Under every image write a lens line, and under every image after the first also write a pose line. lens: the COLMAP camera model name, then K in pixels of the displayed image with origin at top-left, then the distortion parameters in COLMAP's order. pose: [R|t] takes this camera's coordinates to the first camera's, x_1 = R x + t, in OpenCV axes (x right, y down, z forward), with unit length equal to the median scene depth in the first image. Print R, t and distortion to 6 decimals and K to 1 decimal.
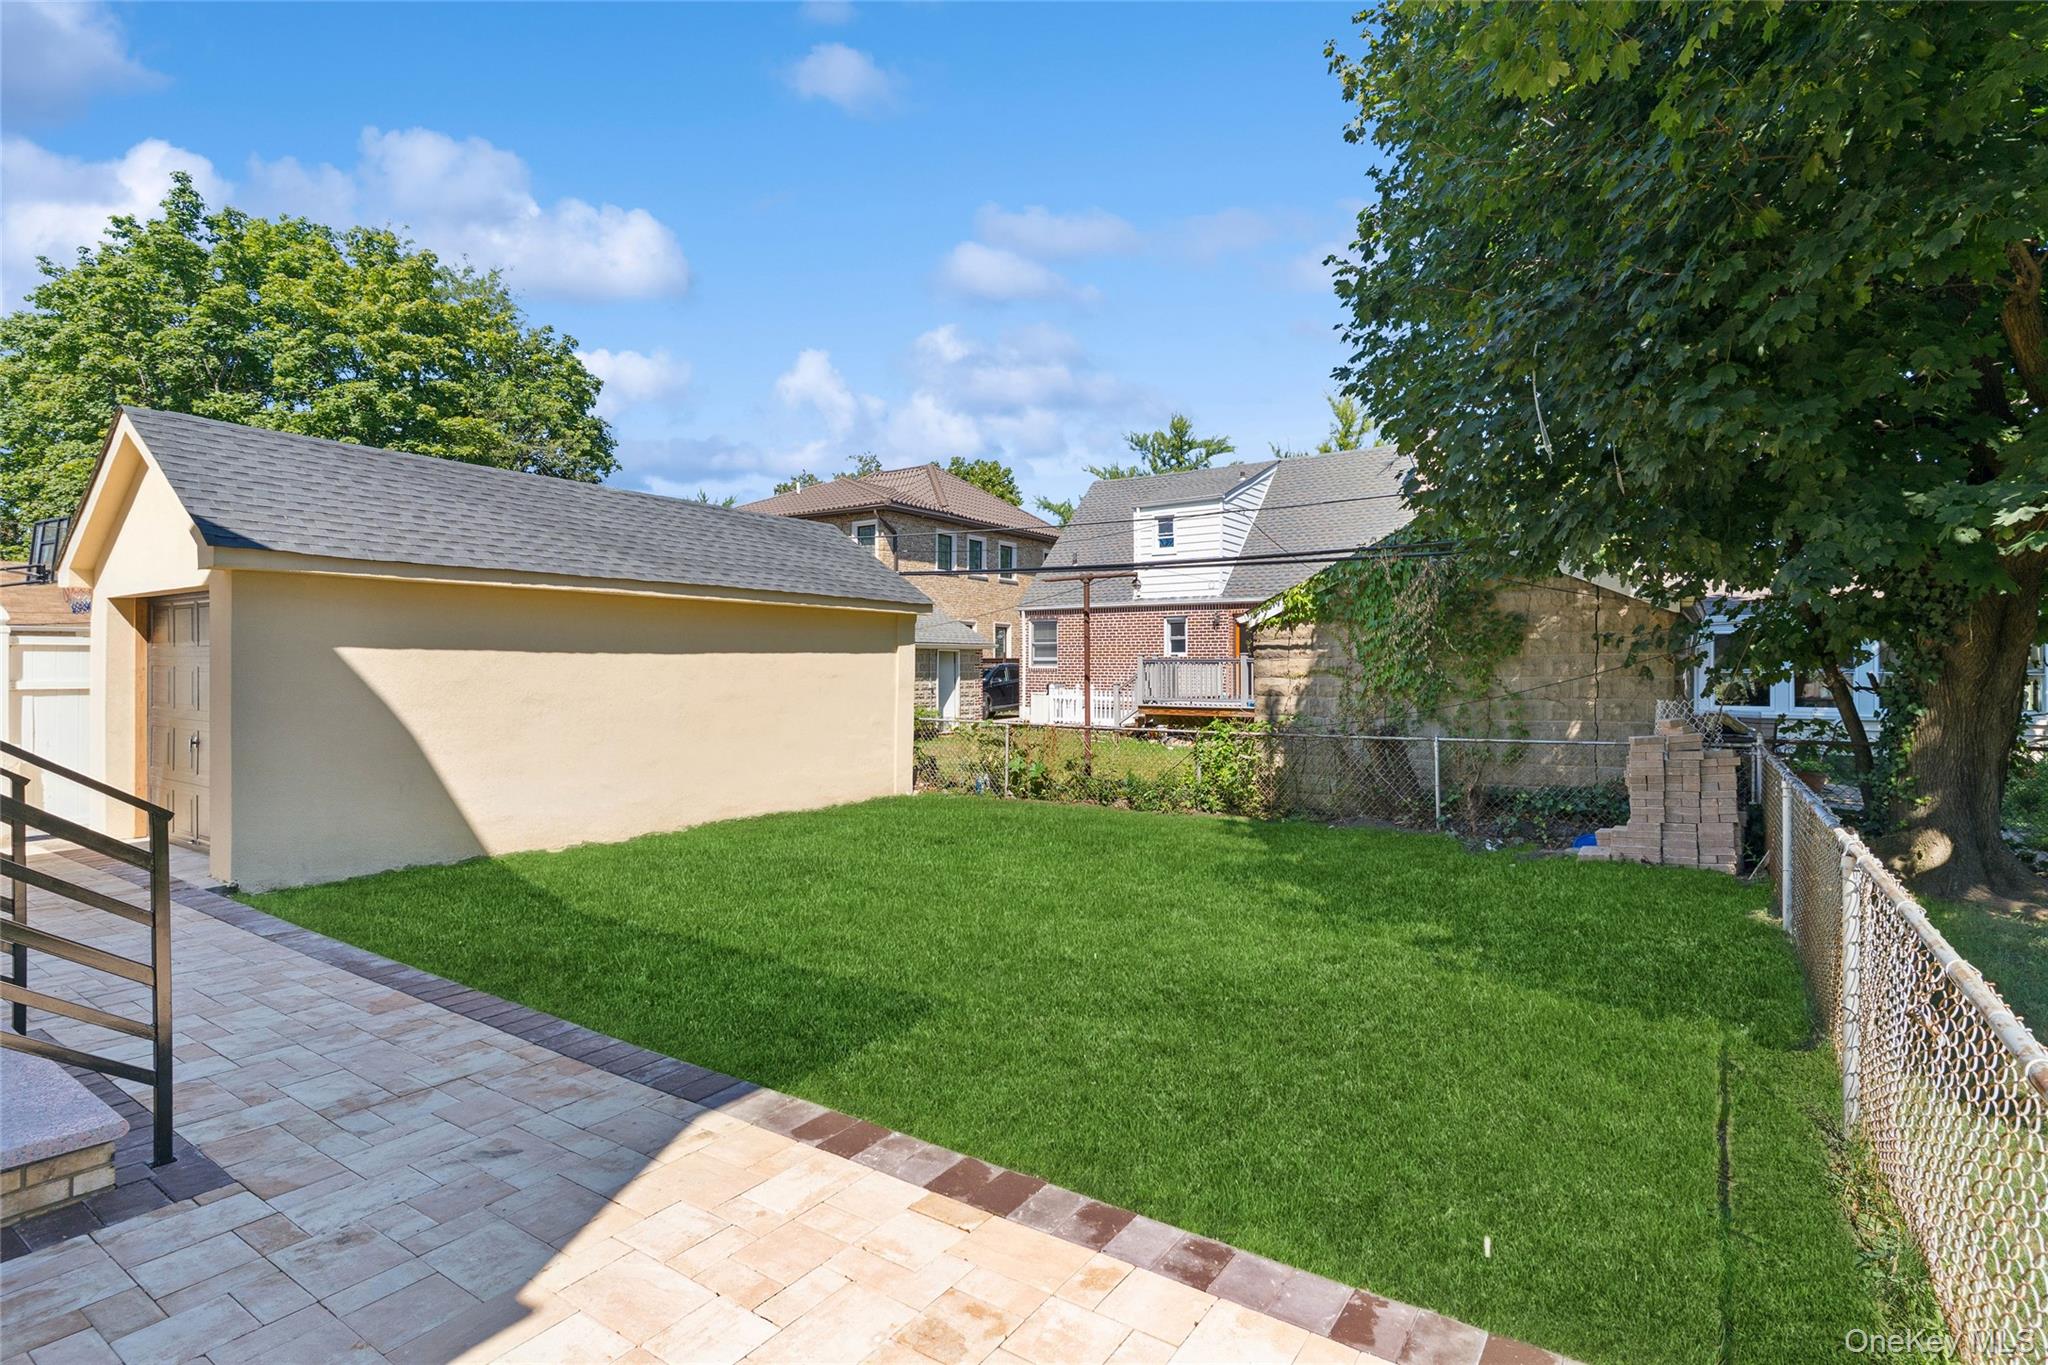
lens RADIAL K [[990.1, 0, 1026.3], [0, 990.1, 665.0], [0, 0, 1]] dist [-0.002451, -0.001092]
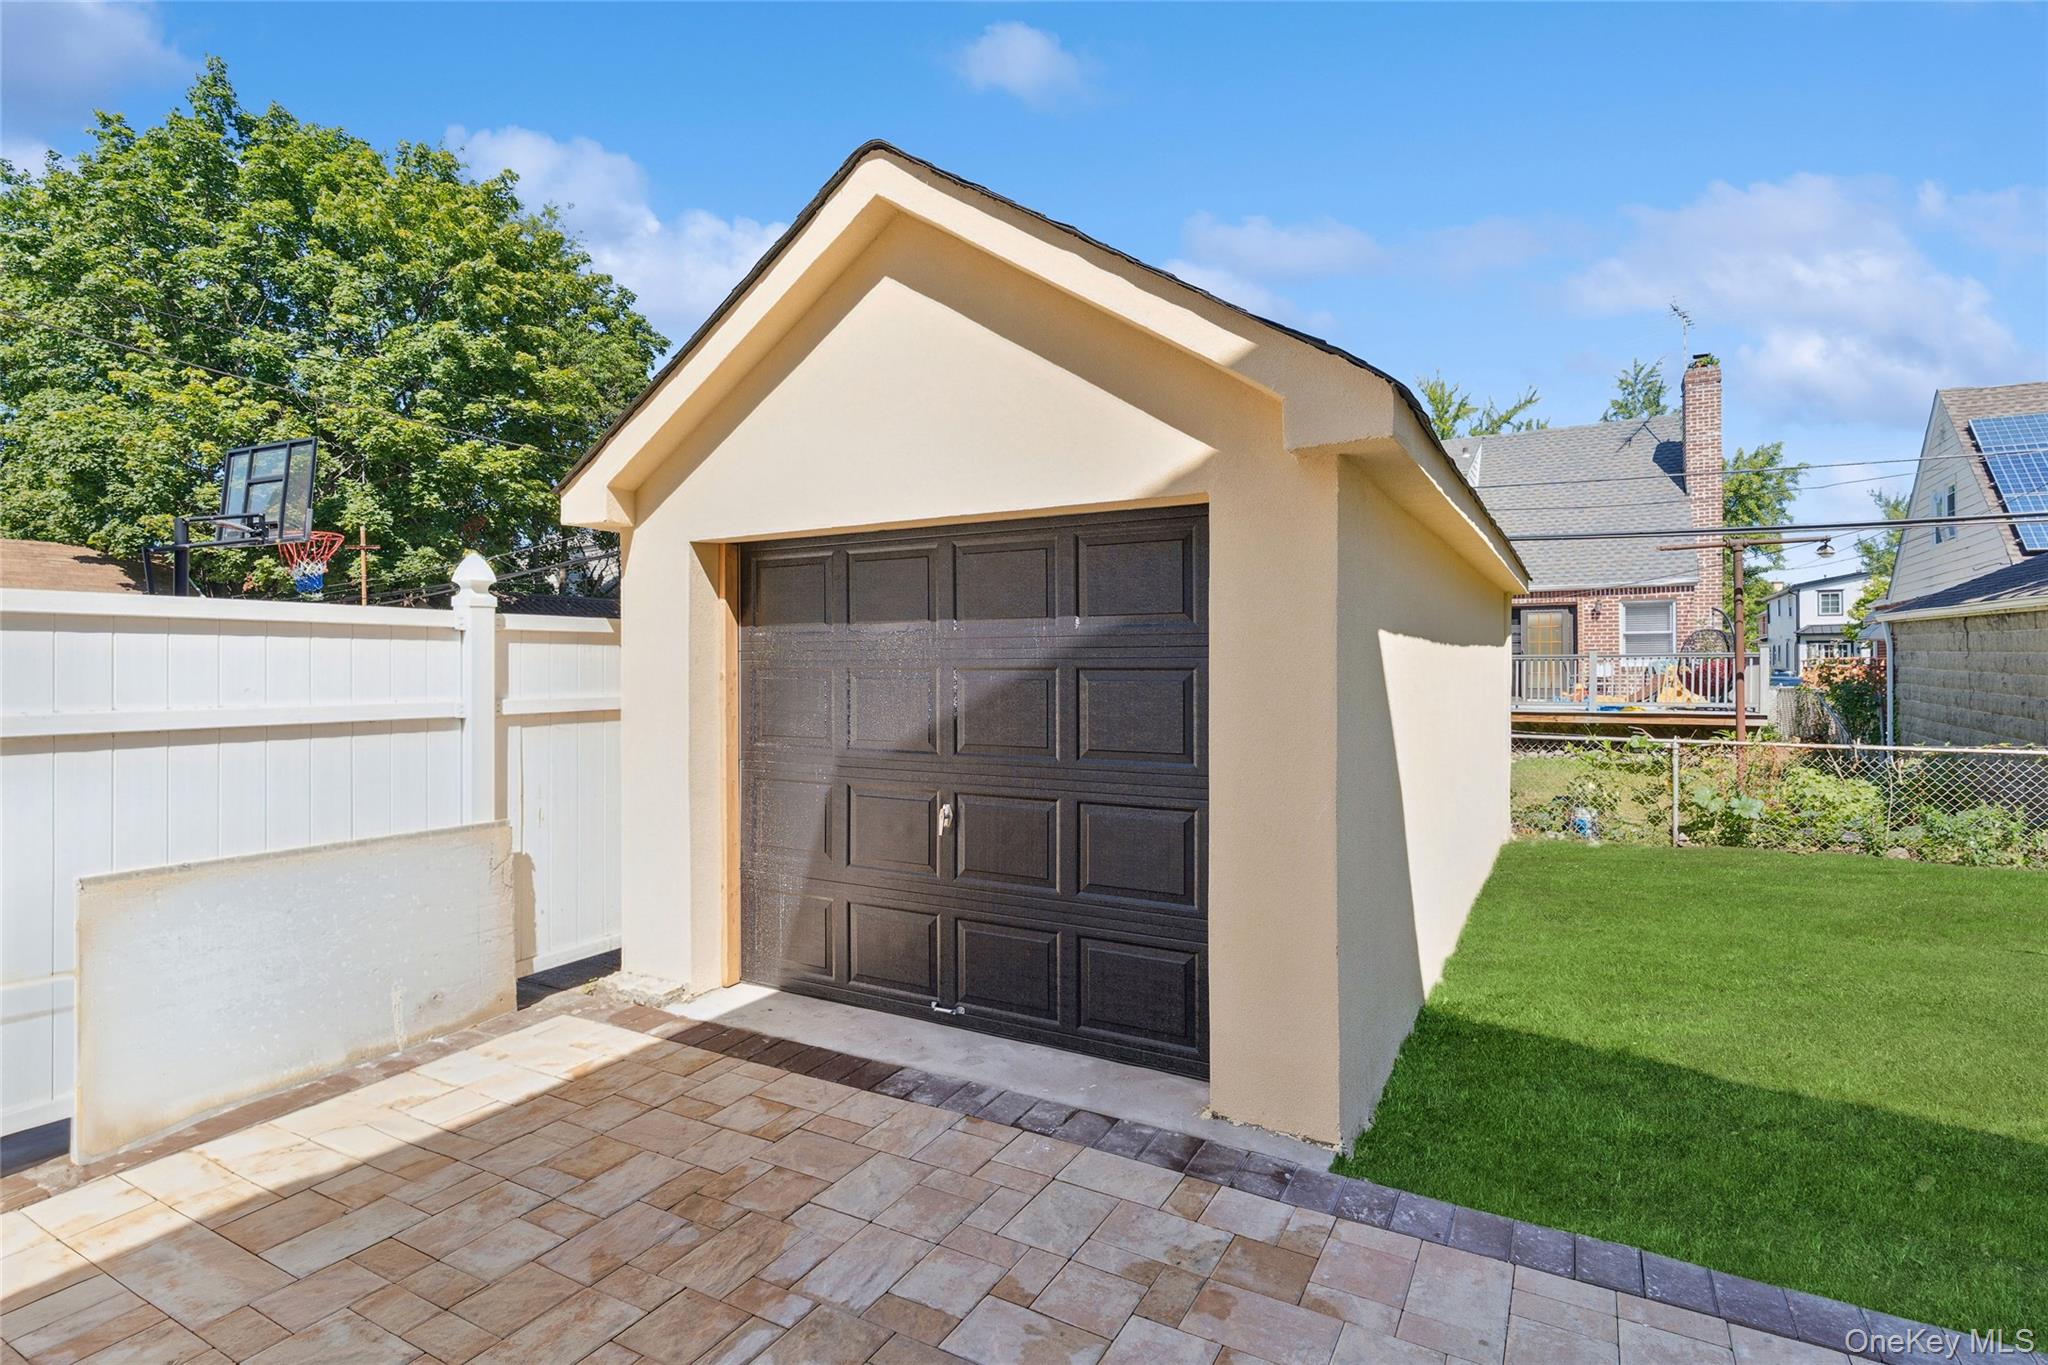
lens RADIAL K [[991.2, 0, 1028.3], [0, 991.2, 633.4], [0, 0, 1]] dist [0.001019, 0.000738]
pose [[0.996400, -0.003153, 0.084718, -0.271453], [0.005639, 0.999560, -0.029118, -0.000589], [-0.084589, 0.029491, 0.995979, 0.153990]]
